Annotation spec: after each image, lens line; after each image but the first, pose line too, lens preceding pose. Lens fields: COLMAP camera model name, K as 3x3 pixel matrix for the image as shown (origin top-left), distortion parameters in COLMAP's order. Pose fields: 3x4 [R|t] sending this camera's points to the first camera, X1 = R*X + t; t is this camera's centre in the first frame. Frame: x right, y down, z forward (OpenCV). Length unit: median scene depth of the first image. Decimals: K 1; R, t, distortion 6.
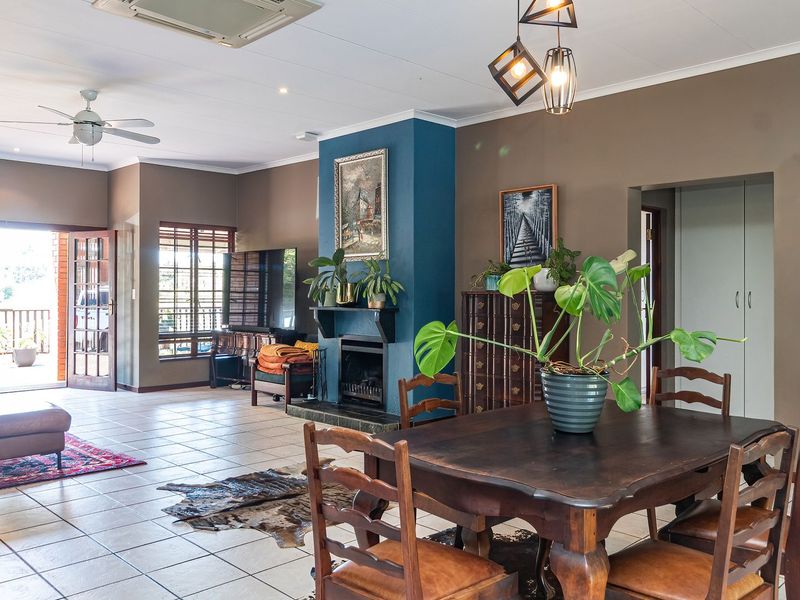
lens RADIAL K [[676.1, 0, 402.5], [0, 676.1, 299.0], [0, 0, 1]] dist [-0.015639, -0.000167]
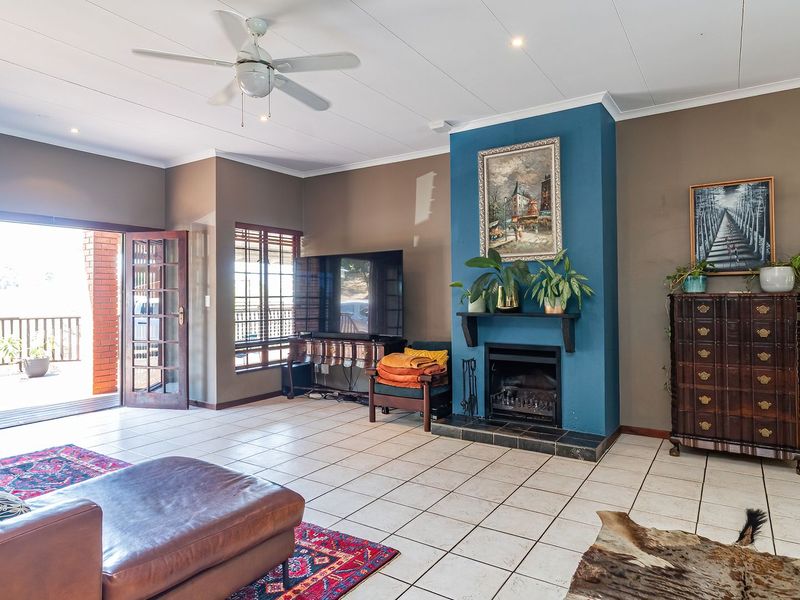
lens RADIAL K [[502.4, 0, 397.4], [0, 502.4, 296.0], [0, 0, 1]] dist [-0.002676, -0.011583]
pose [[0.982131, -0.011258, 0.187863, -0.312205], [0.013072, 0.999879, -0.008421, -0.005704], [-0.187746, 0.010726, 0.982159, 0.325404]]
